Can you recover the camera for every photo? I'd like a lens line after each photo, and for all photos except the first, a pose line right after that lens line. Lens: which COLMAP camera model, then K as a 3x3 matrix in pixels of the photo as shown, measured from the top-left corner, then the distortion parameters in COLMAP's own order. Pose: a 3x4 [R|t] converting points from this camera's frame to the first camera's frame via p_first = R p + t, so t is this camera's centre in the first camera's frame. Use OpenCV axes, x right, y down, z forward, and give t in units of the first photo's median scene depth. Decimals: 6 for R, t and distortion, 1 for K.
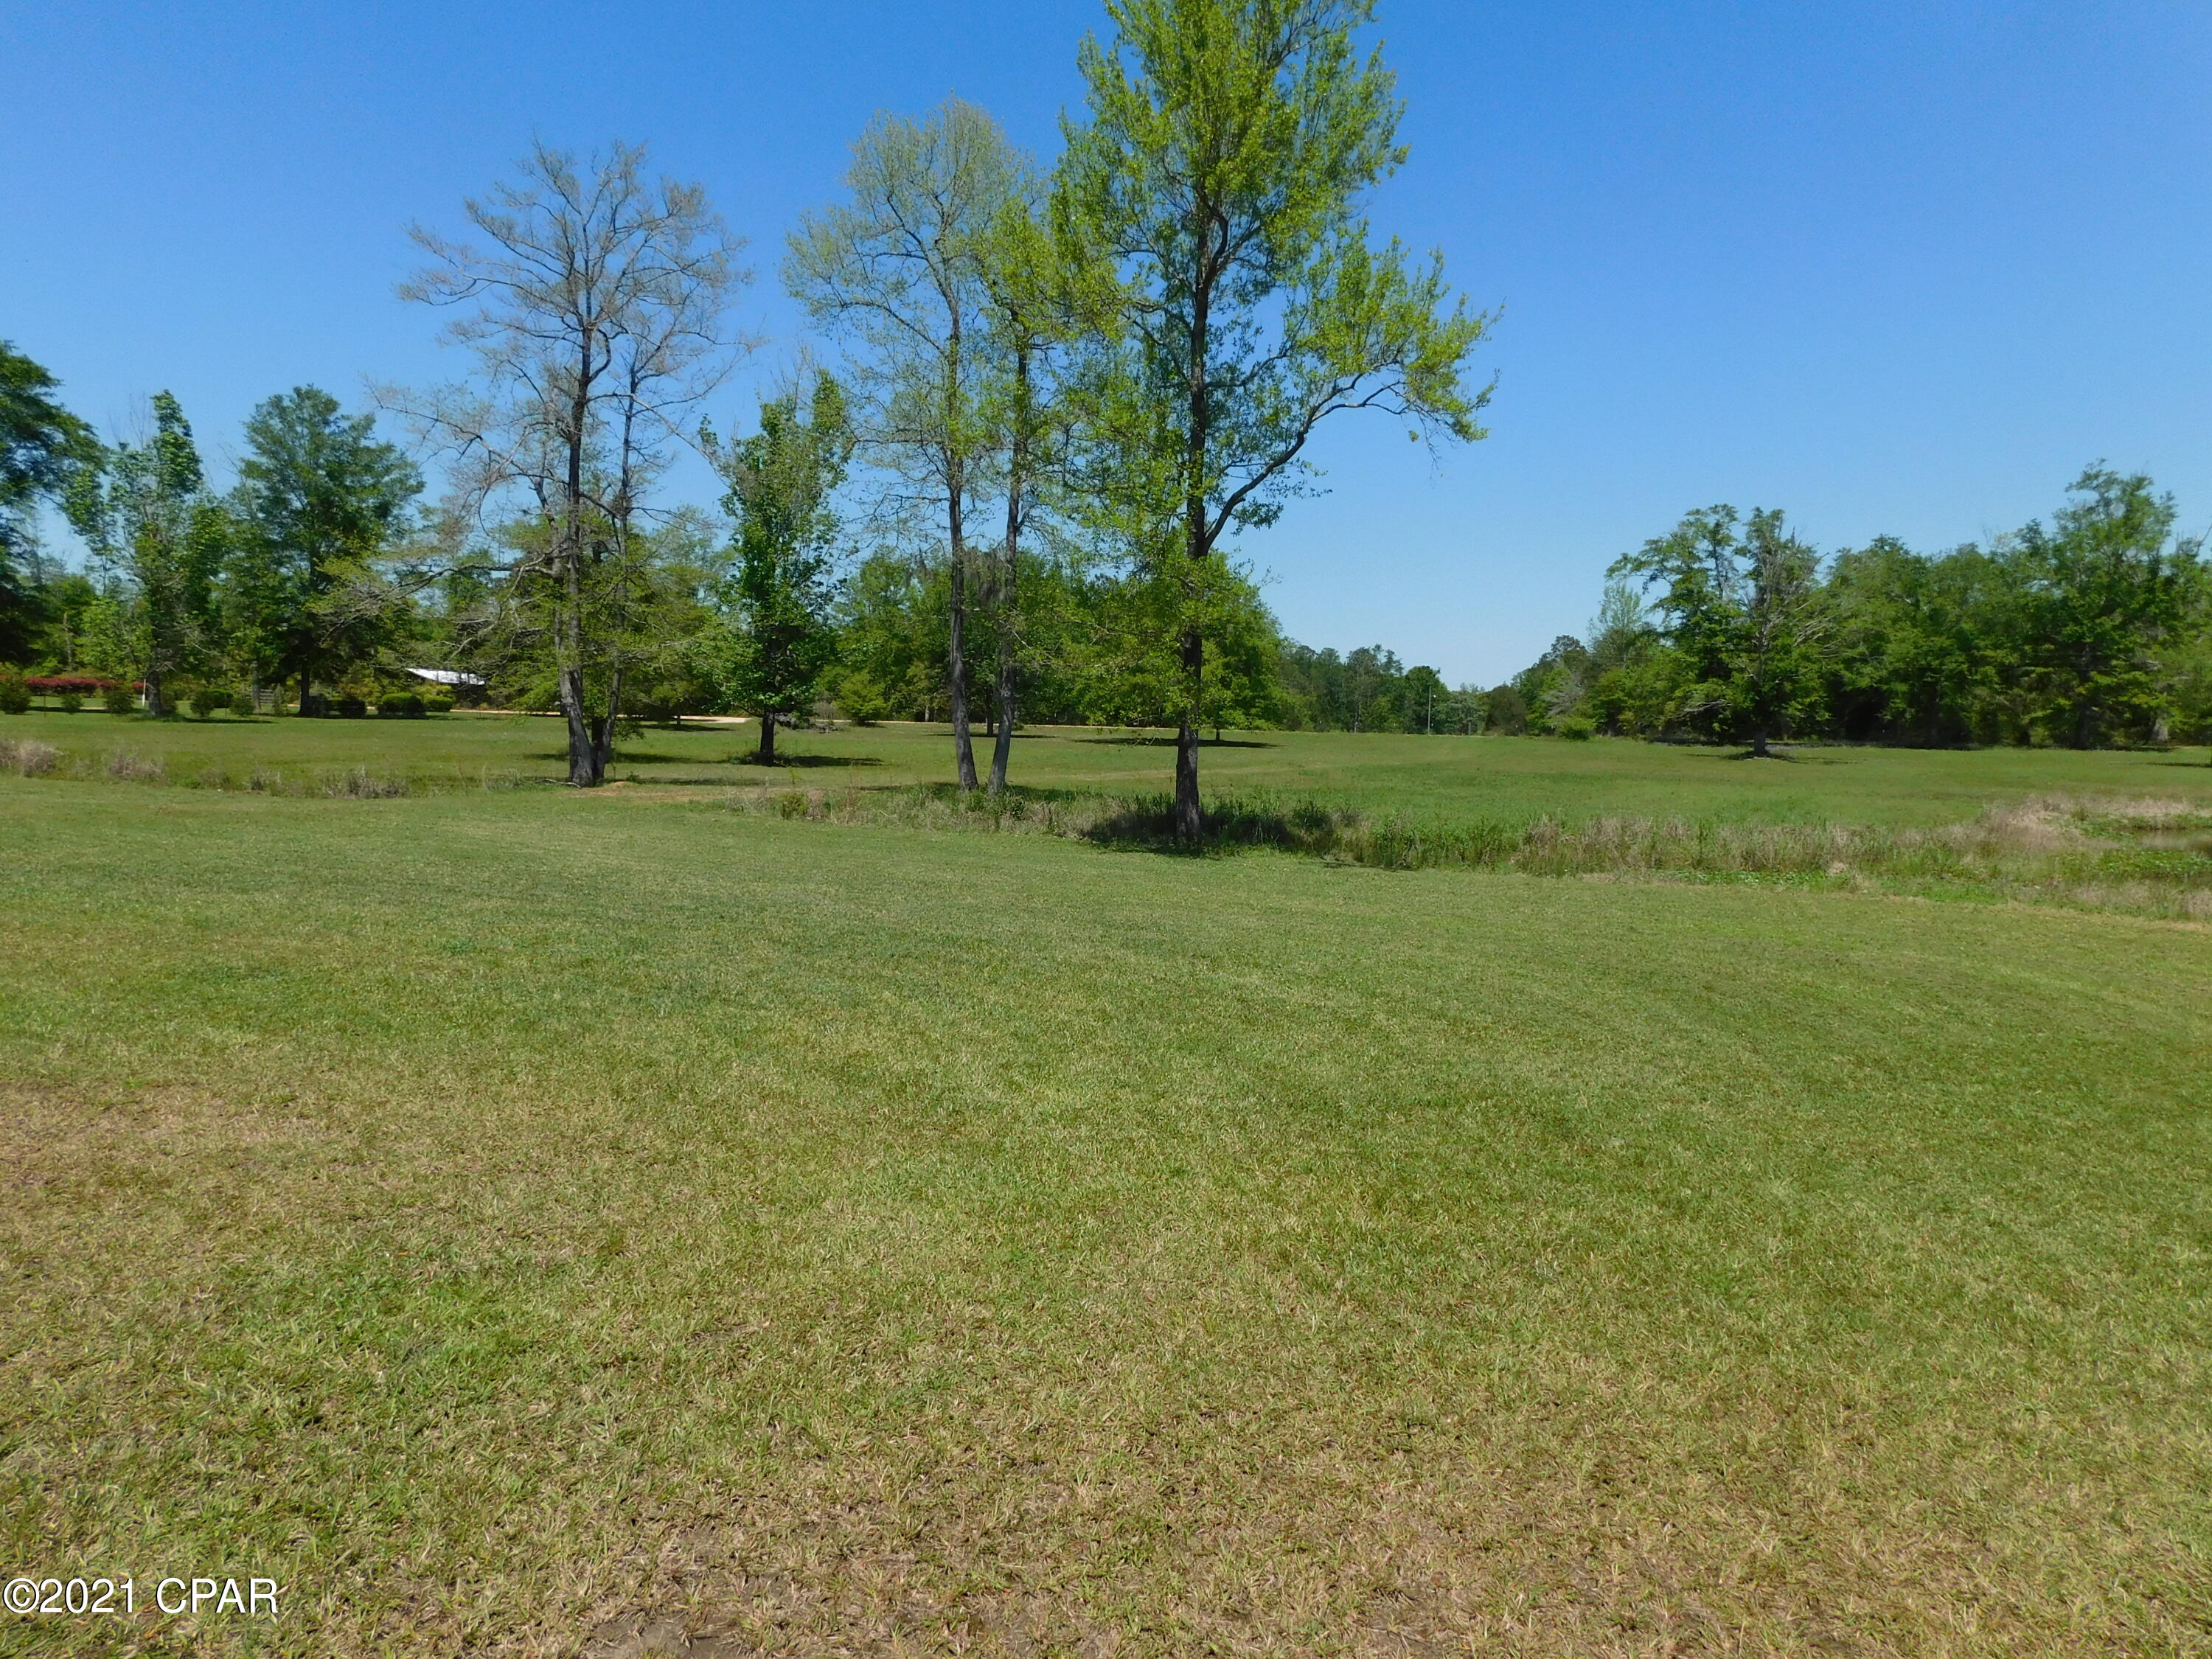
lens RADIAL K [[1462.3, 0, 1106.0], [0, 1462.3, 829.5], [0, 0, 1]] dist [-0.062780, 0.045431]
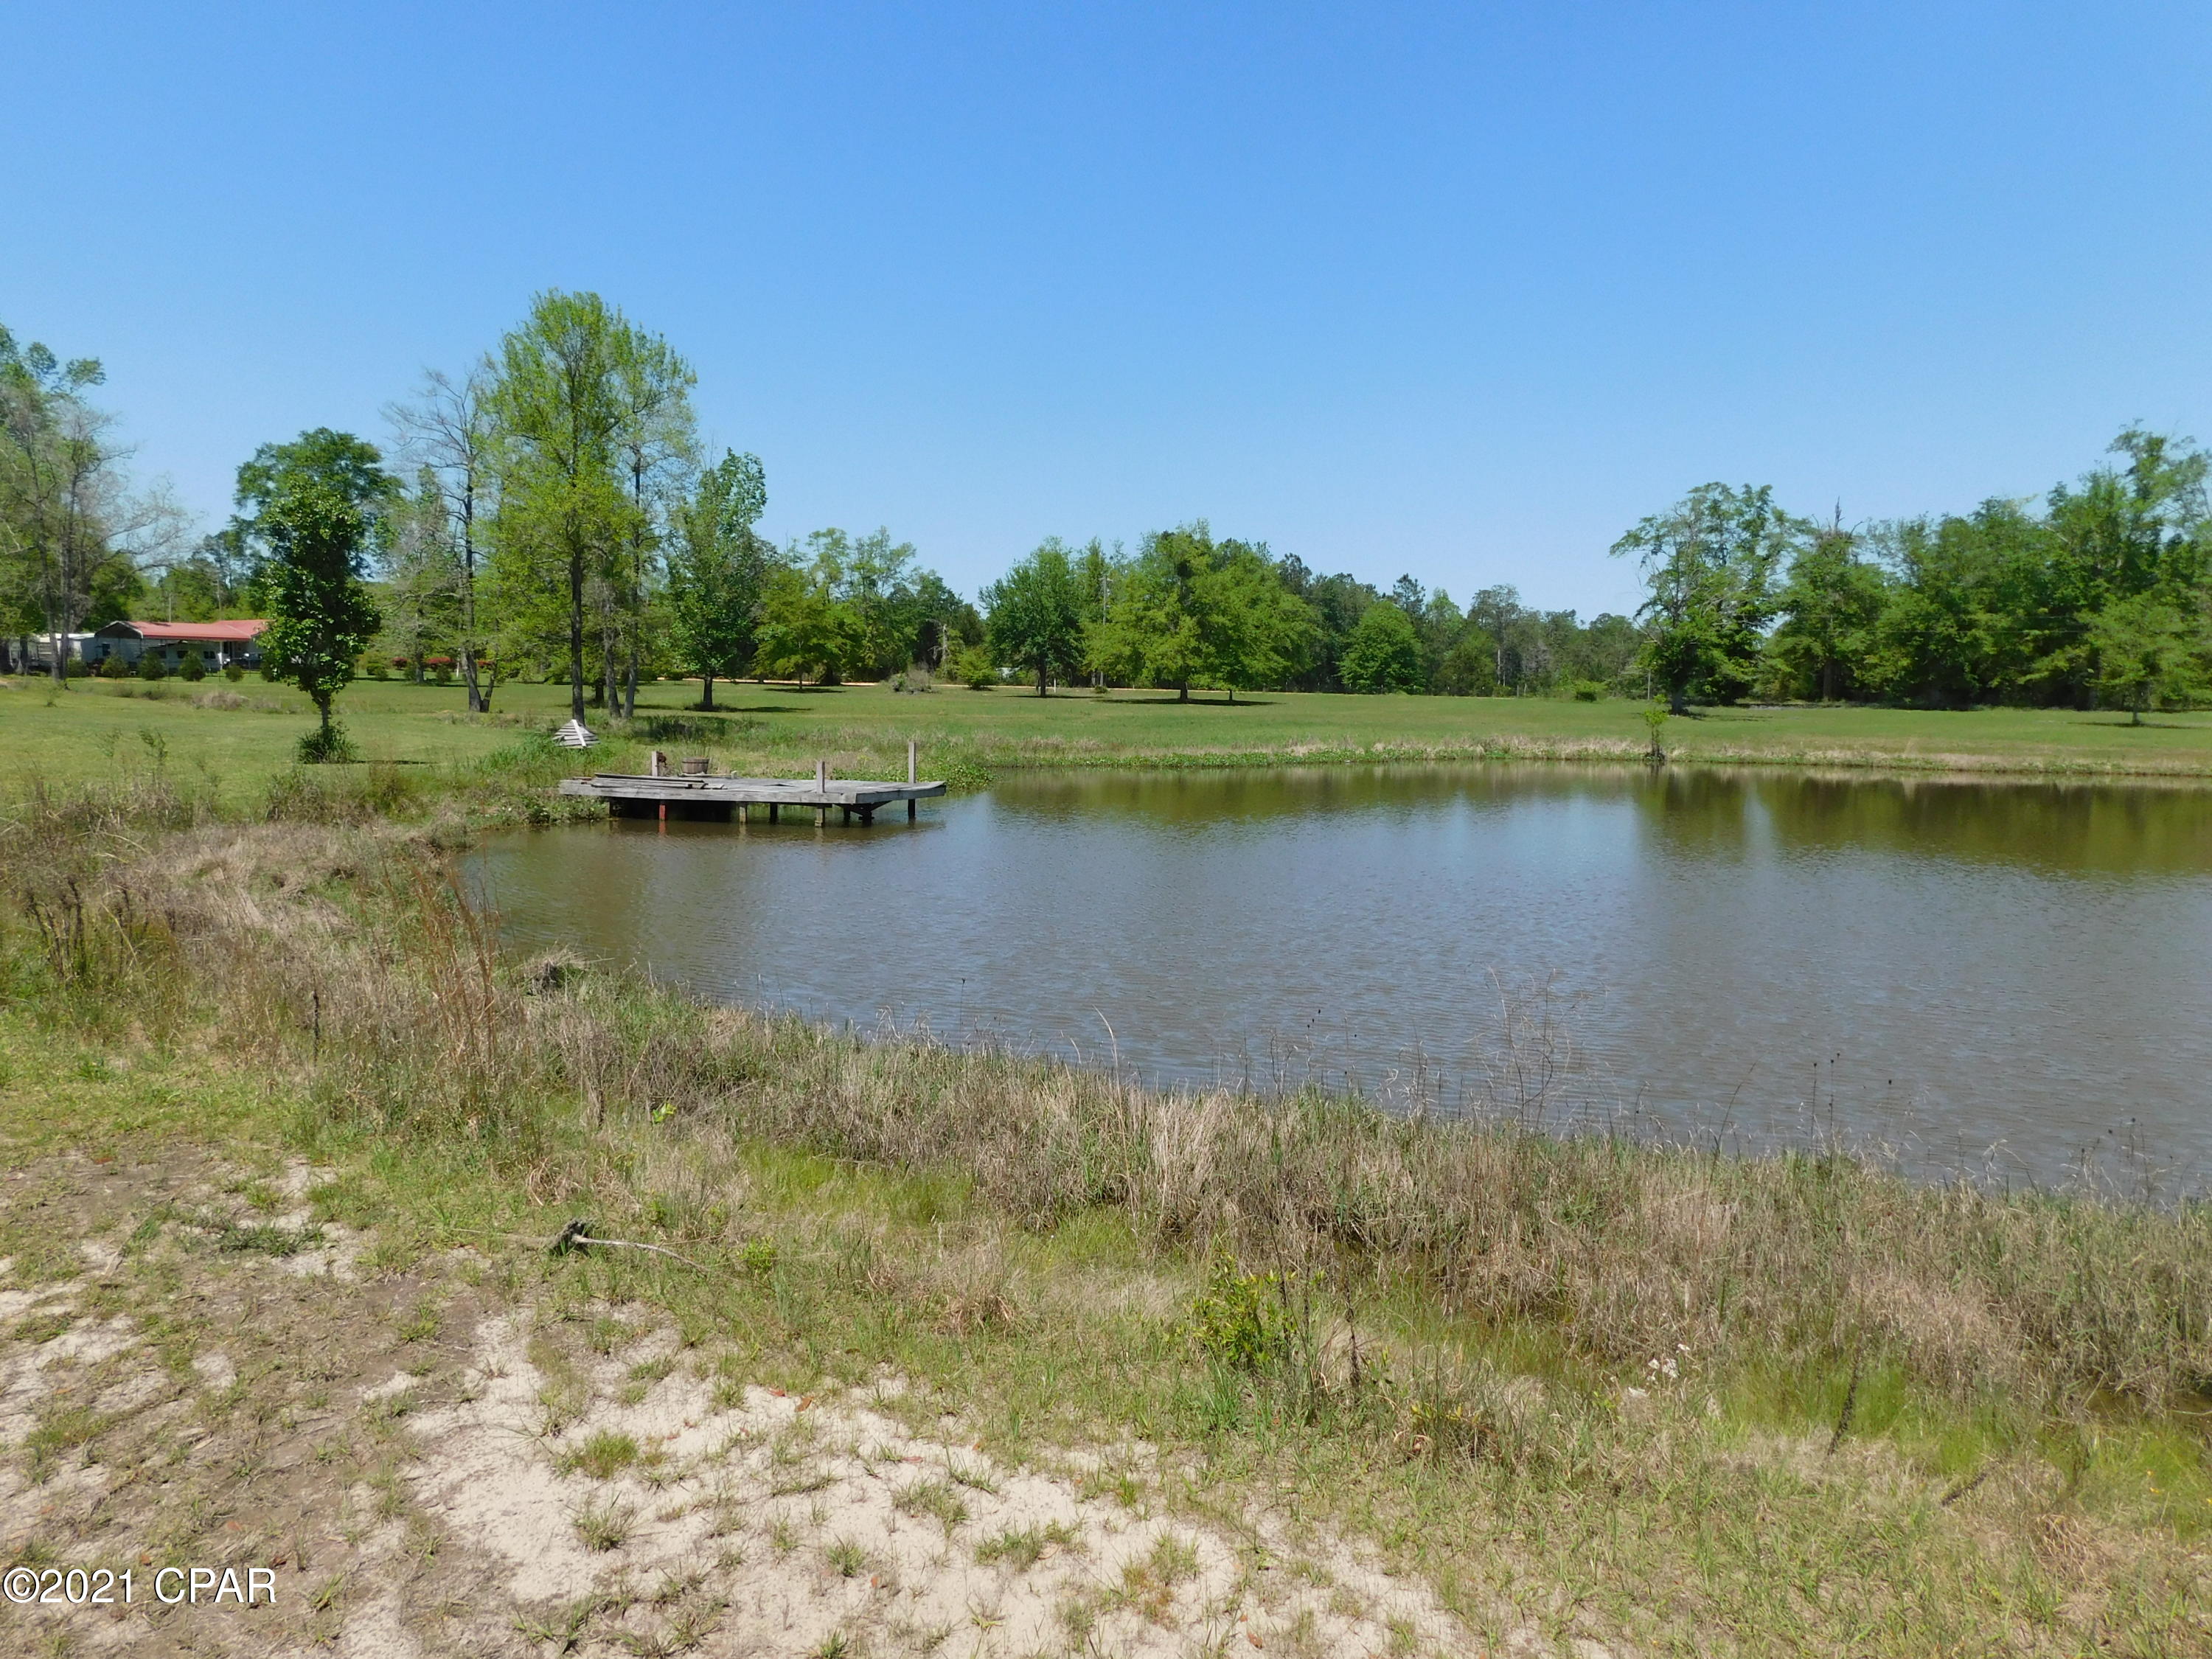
lens RADIAL K [[1462.3, 0, 1106.0], [0, 1462.3, 829.5], [0, 0, 1]] dist [-0.062780, 0.045431]
pose [[0.959625, 0.025505, -0.280125, 0.296554], [-0.019751, 0.999532, 0.023345, 0.017502], [0.280589, -0.016870, 0.959680, -0.163922]]
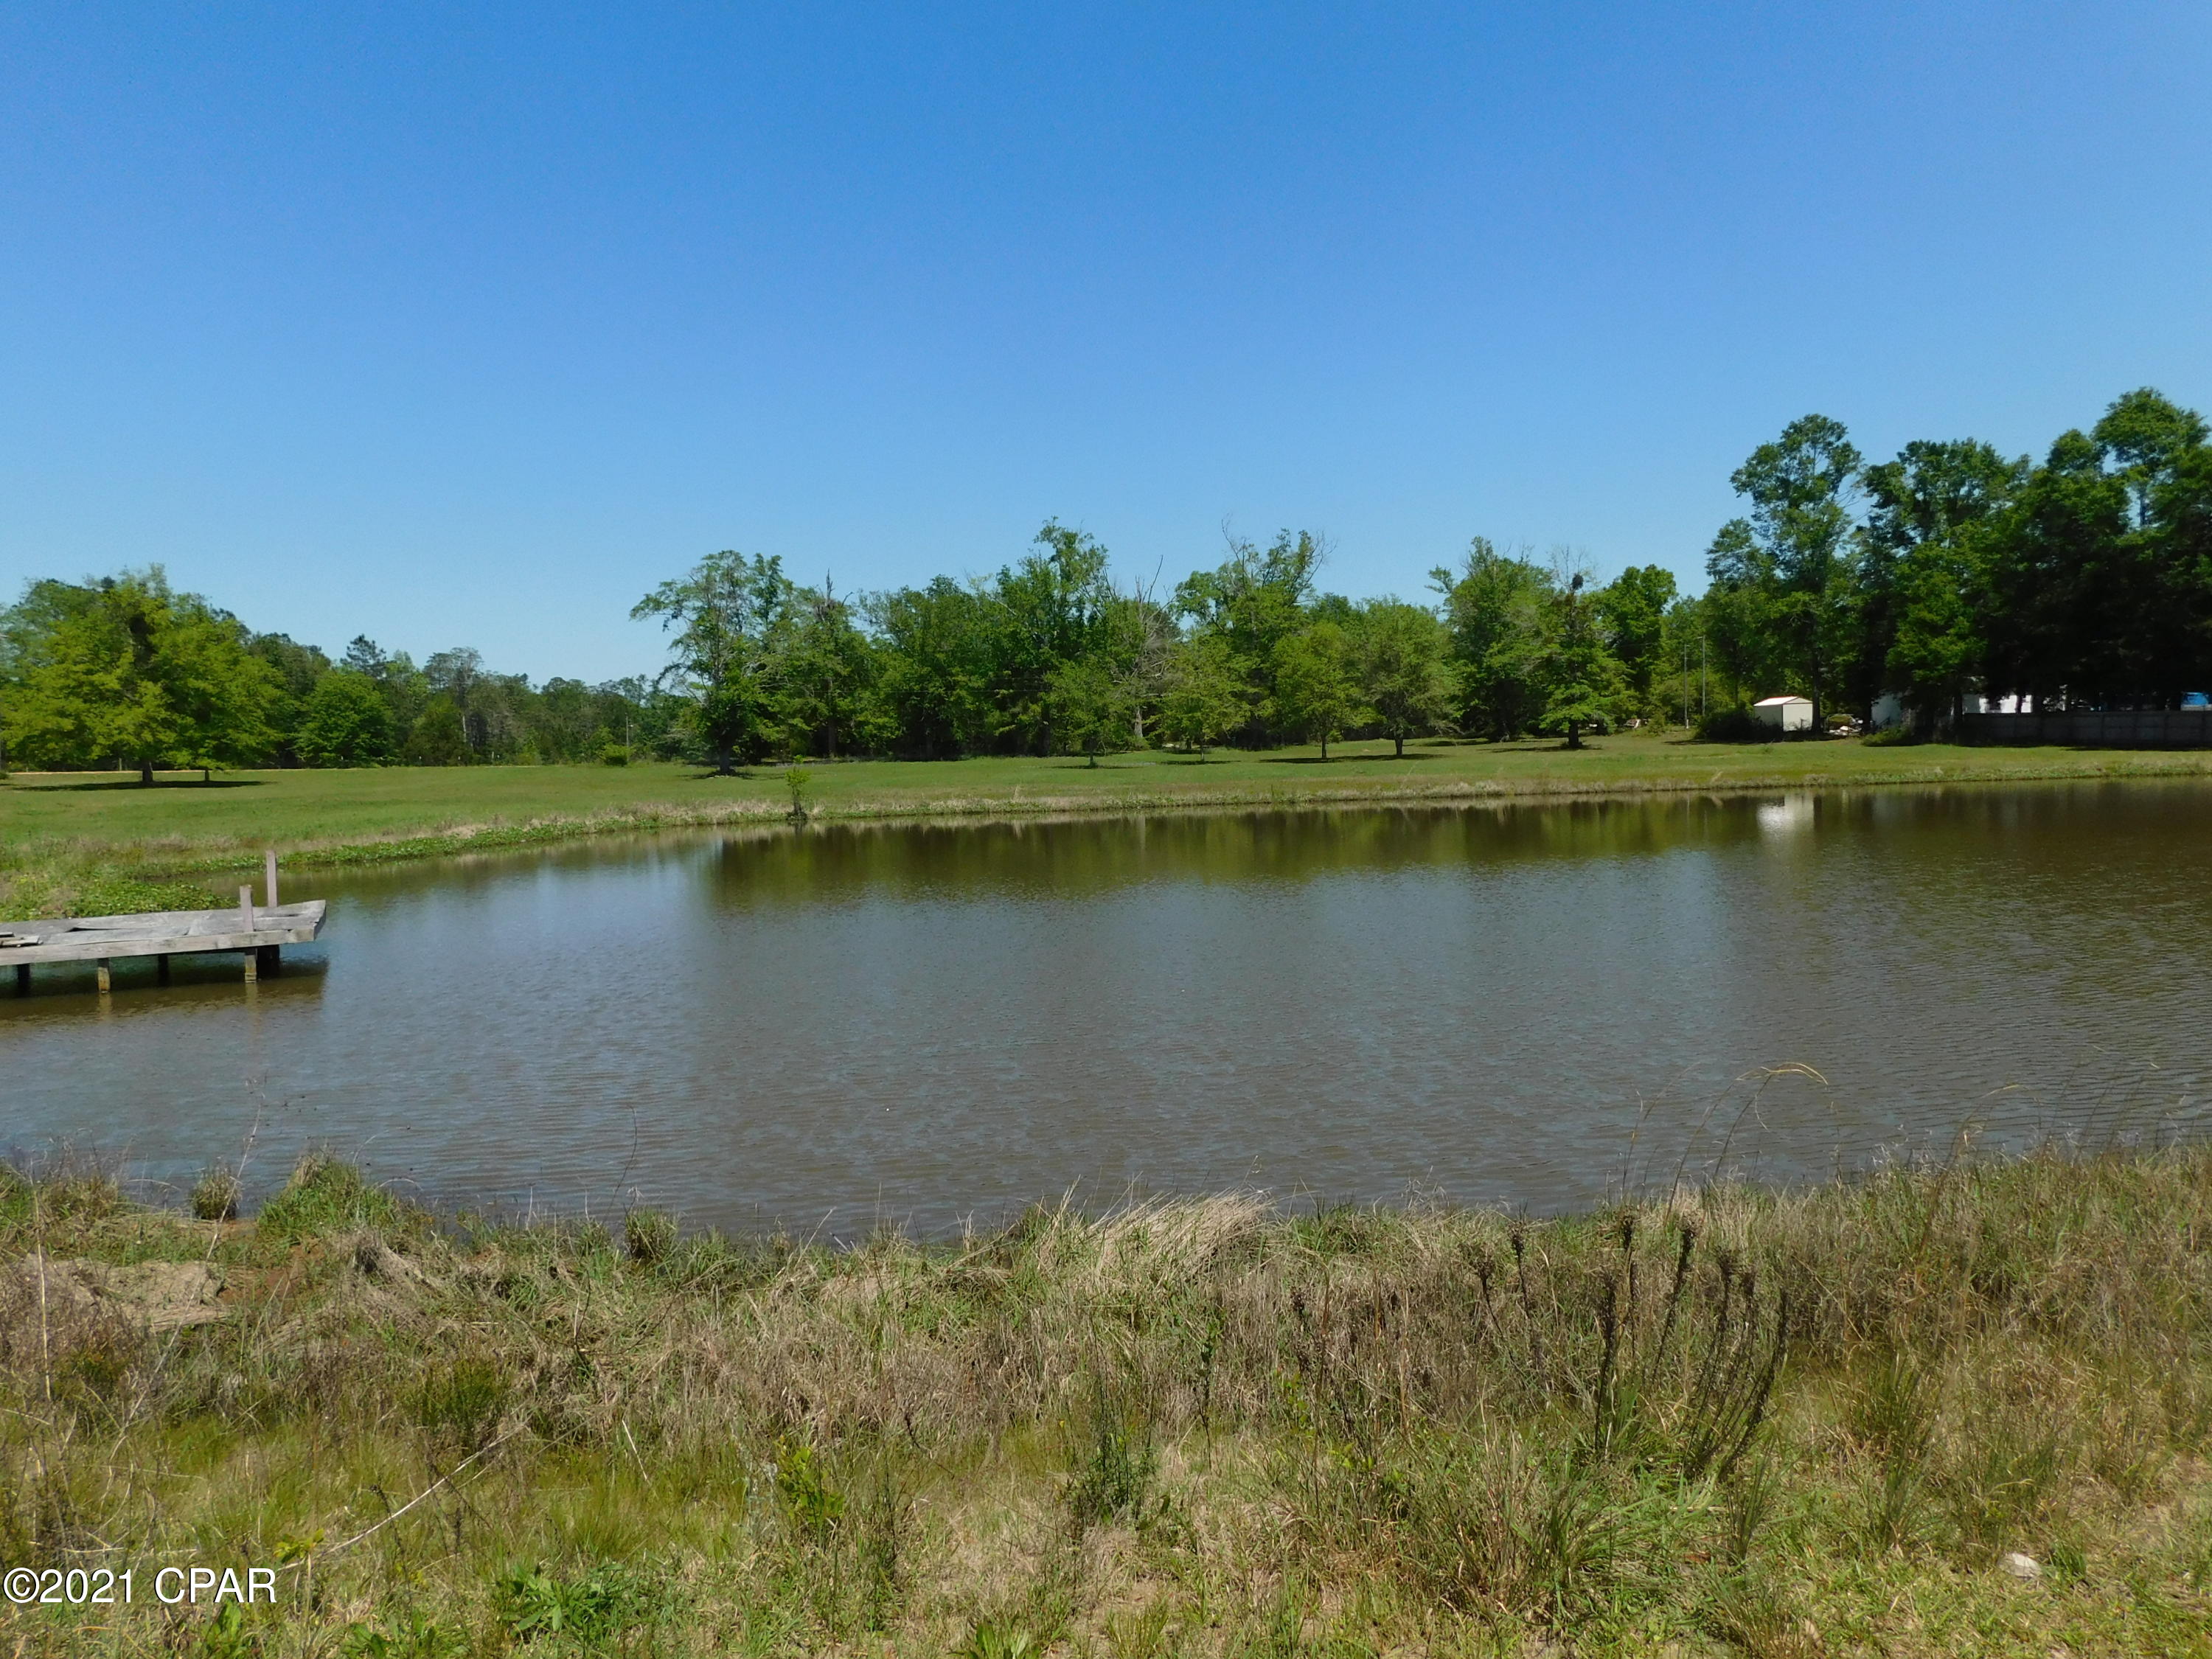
lens RADIAL K [[1462.3, 0, 1106.0], [0, 1462.3, 829.5], [0, 0, 1]] dist [-0.062780, 0.045431]
pose [[0.910893, -0.054692, 0.409003, 0.219024], [0.062013, 0.998065, -0.004649, 0.013894], [-0.407957, 0.029599, 0.912521, -0.138092]]
